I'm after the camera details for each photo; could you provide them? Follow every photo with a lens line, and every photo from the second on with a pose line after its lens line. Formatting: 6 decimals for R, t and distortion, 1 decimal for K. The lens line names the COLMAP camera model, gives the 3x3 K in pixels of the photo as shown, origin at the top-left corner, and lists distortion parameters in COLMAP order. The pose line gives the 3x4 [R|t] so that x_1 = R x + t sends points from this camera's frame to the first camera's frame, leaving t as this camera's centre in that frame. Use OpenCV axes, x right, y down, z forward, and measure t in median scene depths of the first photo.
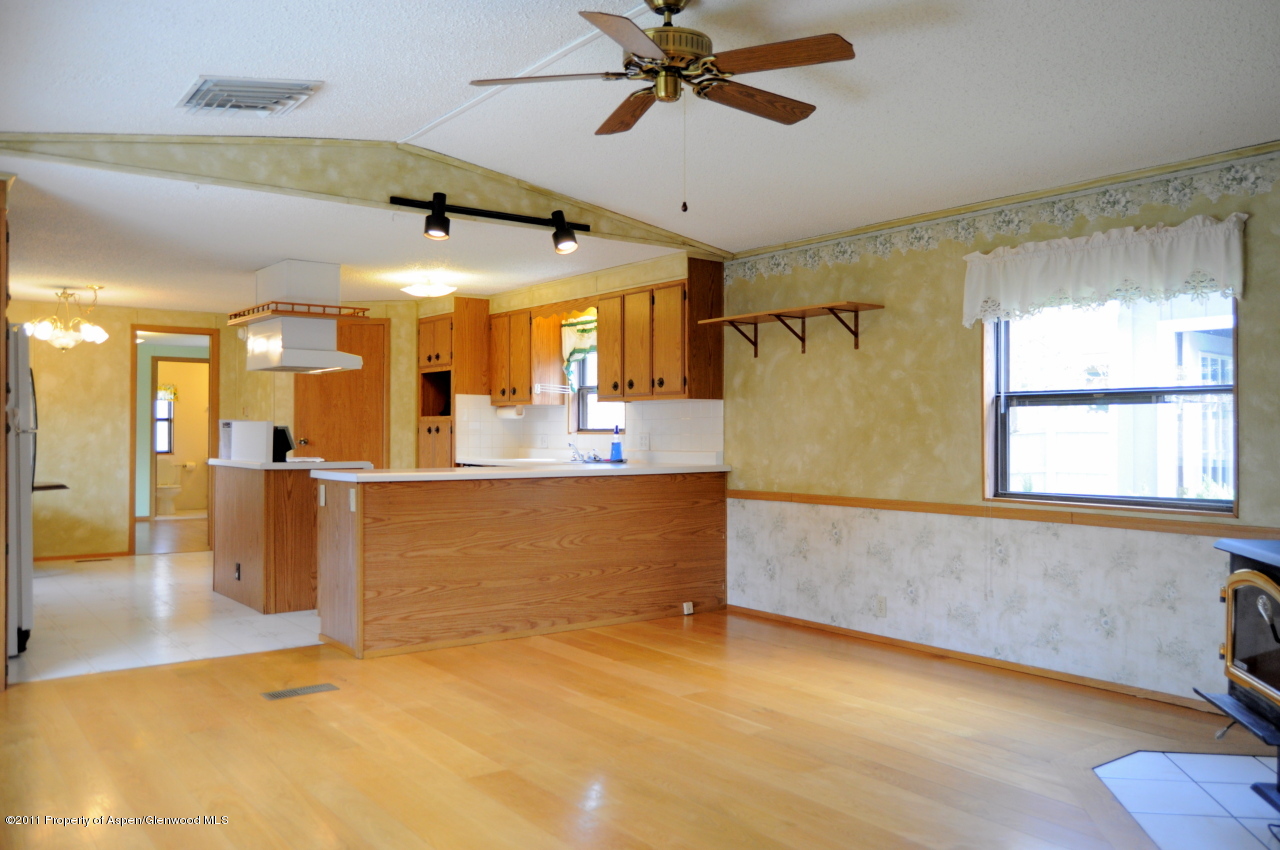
lens RADIAL K [[997.8, 0, 644.2], [0, 997.8, 419.8], [0, 0, 1]] dist [-0.012969, -0.000384]
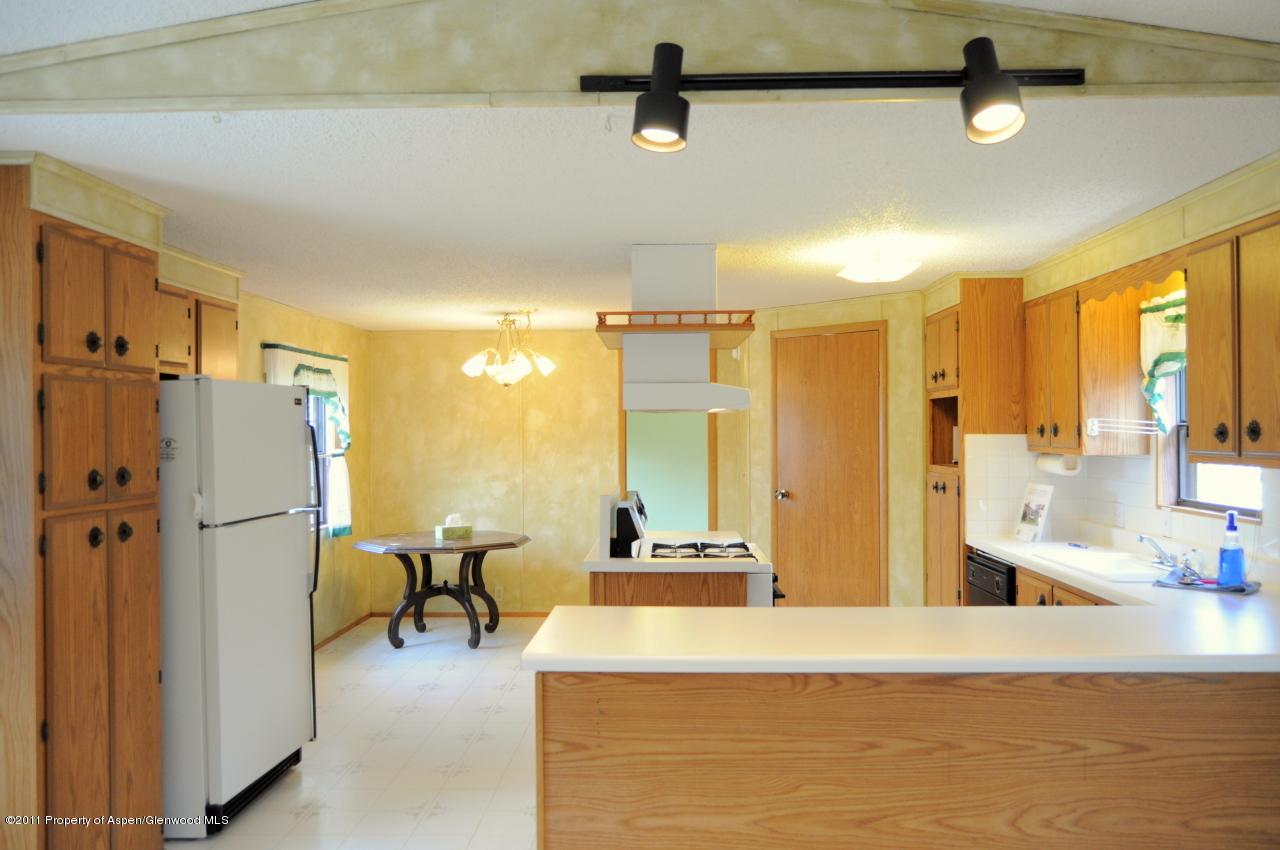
lens RADIAL K [[997.8, 0, 640.0], [0, 997.8, 430.4], [0, 0, 1]] dist [-0.012969, -0.000384]
pose [[0.787305, -0.007805, -0.616514, 0.043865], [0.013668, 0.999895, 0.004795, -0.041120], [0.616412, -0.012202, 0.787329, 0.463314]]
